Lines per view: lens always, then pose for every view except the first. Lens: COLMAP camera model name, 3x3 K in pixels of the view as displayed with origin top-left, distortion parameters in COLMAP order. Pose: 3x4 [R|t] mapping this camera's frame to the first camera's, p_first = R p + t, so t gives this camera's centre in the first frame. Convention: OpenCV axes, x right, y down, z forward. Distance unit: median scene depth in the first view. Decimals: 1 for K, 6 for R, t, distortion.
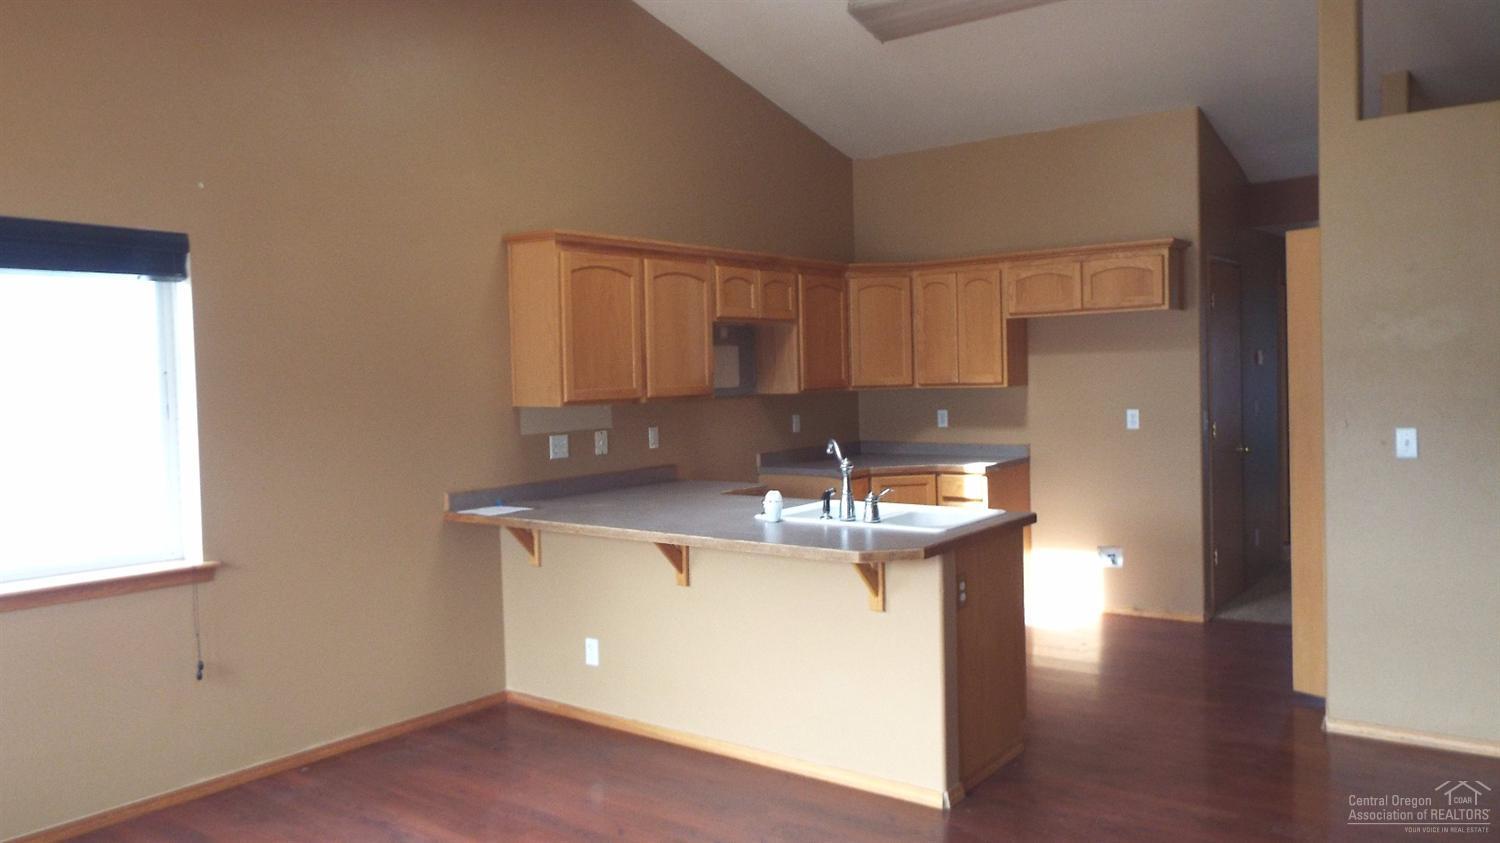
lens RADIAL K [[1101.7, 0, 750.0], [0, 1101.7, 421.5], [0, 0, 1]] dist [0.000792, -0.000428]
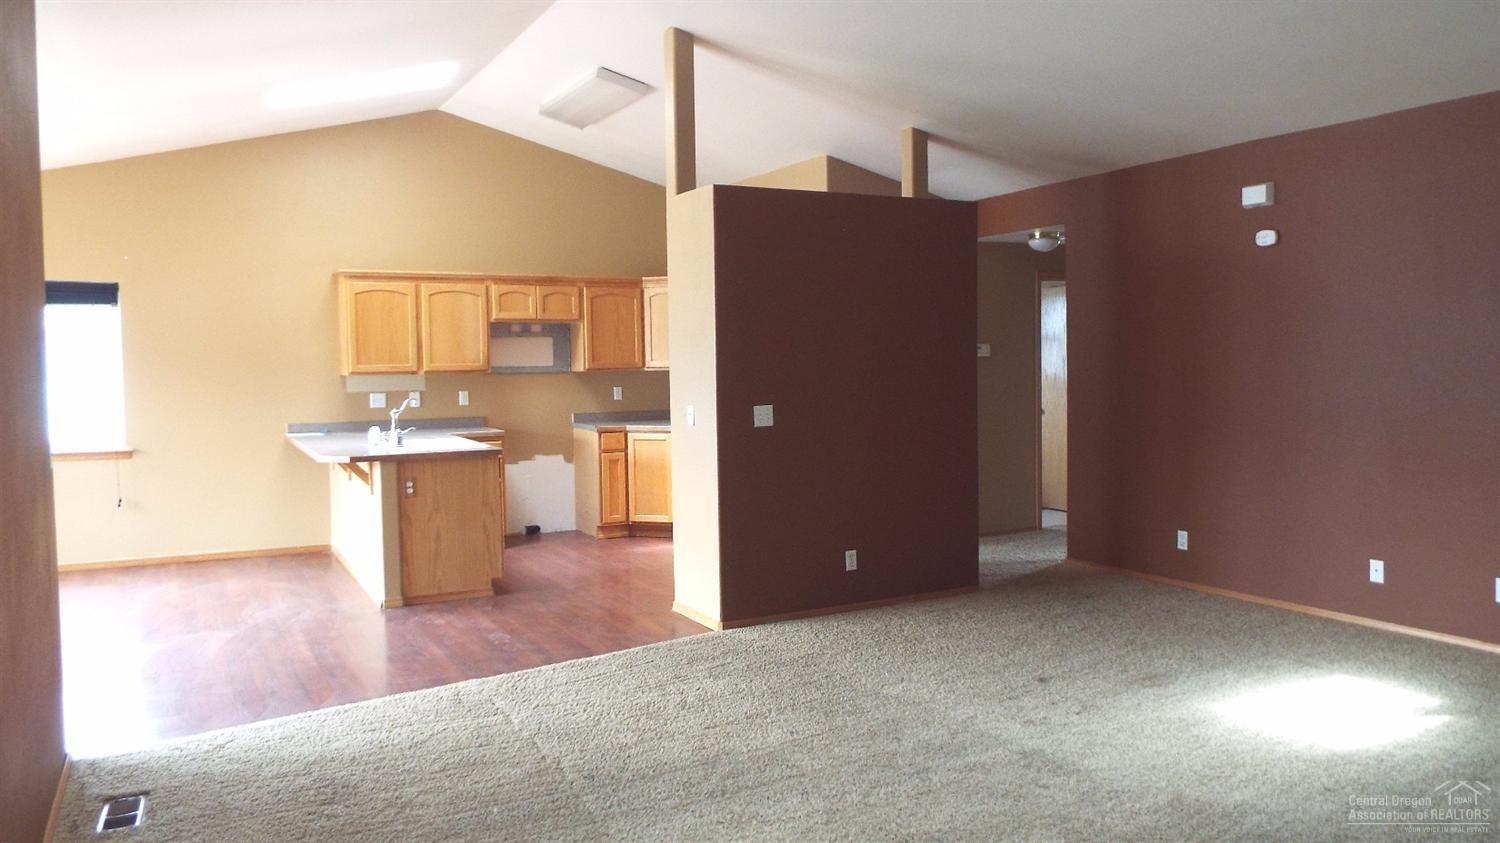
lens RADIAL K [[1101.7, 0, 750.0], [0, 1101.7, 421.5], [0, 0, 1]] dist [0.000792, -0.000428]
pose [[0.905559, 0.040756, -0.422258, 0.953733], [-0.032587, 0.999116, 0.026548, -0.006660], [0.422967, -0.010281, 0.906087, -0.221039]]
